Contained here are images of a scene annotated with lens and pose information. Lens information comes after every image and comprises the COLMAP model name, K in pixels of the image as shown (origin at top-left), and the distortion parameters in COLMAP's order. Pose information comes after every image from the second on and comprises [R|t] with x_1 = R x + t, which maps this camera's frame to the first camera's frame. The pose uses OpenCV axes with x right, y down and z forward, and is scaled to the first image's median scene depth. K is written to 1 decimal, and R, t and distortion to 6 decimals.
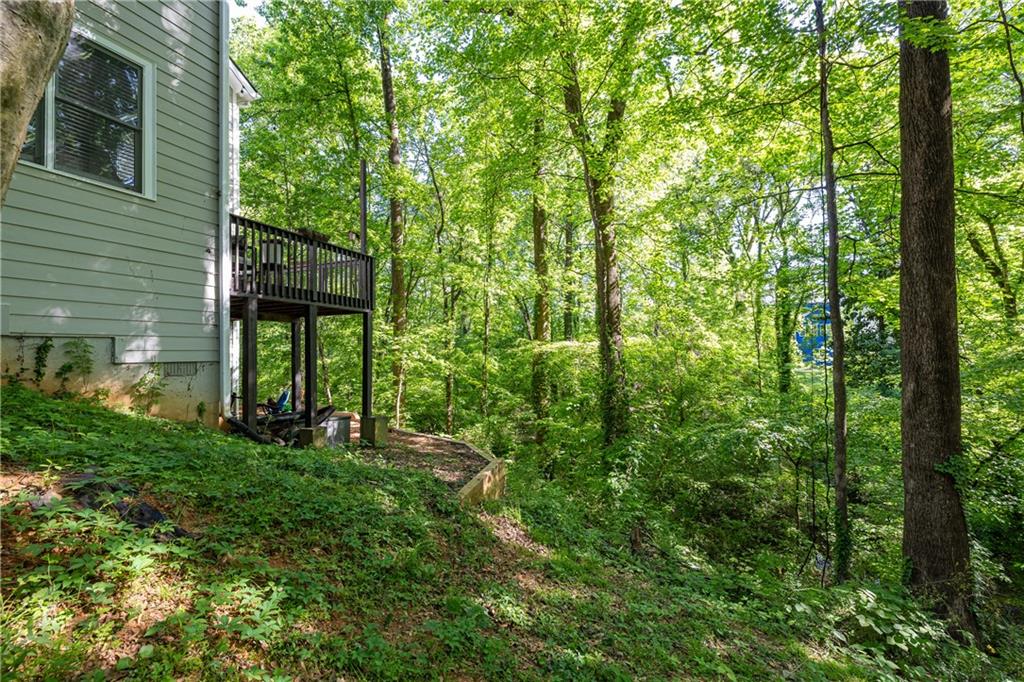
lens RADIAL K [[429.7, 0, 515.3], [0, 429.7, 340.3], [0, 0, 1]] dist [0.002317, 0.000303]
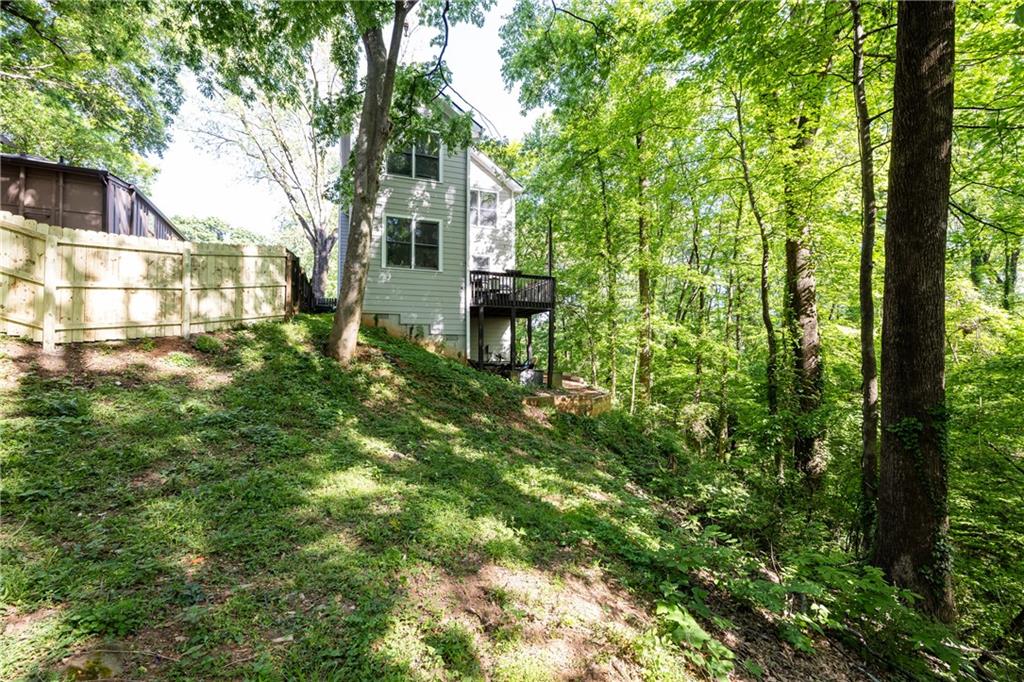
lens RADIAL K [[429.7, 0, 514.2], [0, 429.7, 341.8], [0, 0, 1]] dist [0.002317, 0.000303]
pose [[0.676926, -0.002825, -0.736046, 1.252480], [0.008088, 0.999961, 0.003600, 0.083751], [0.736007, -0.008390, 0.676922, -0.402511]]
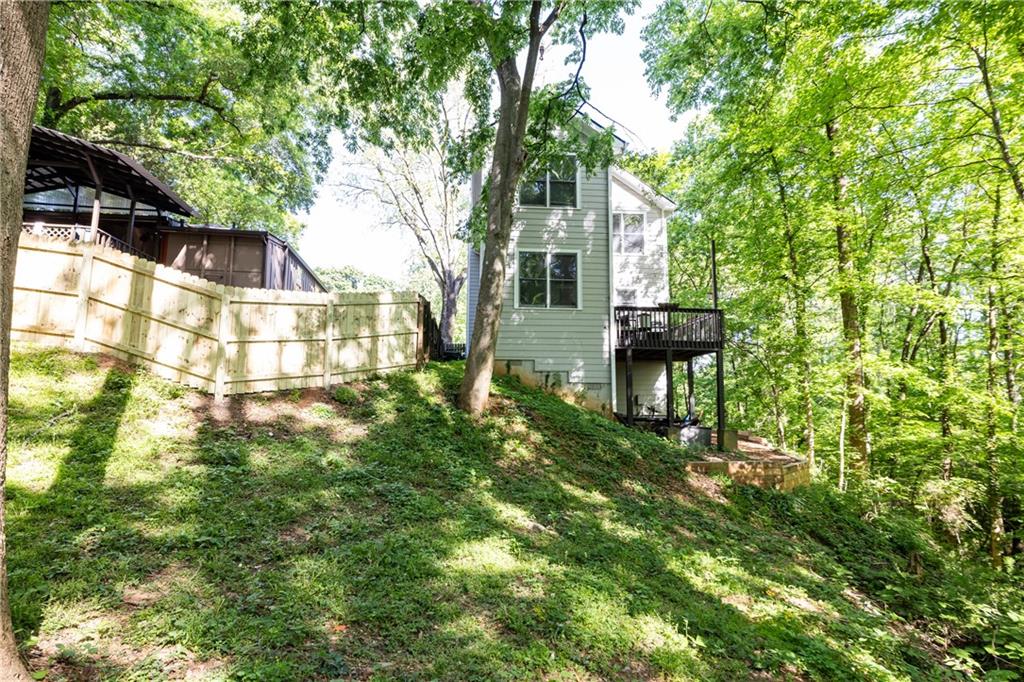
lens RADIAL K [[509.2, 0, 516.6], [0, 509.2, 343.4], [0, 0, 1]] dist [-0.005214, 0.002706]
pose [[0.441110, -0.087701, -0.893158, 1.243091], [0.012213, 0.995708, -0.091739, 0.079509], [0.897370, 0.029559, 0.440287, -0.418910]]
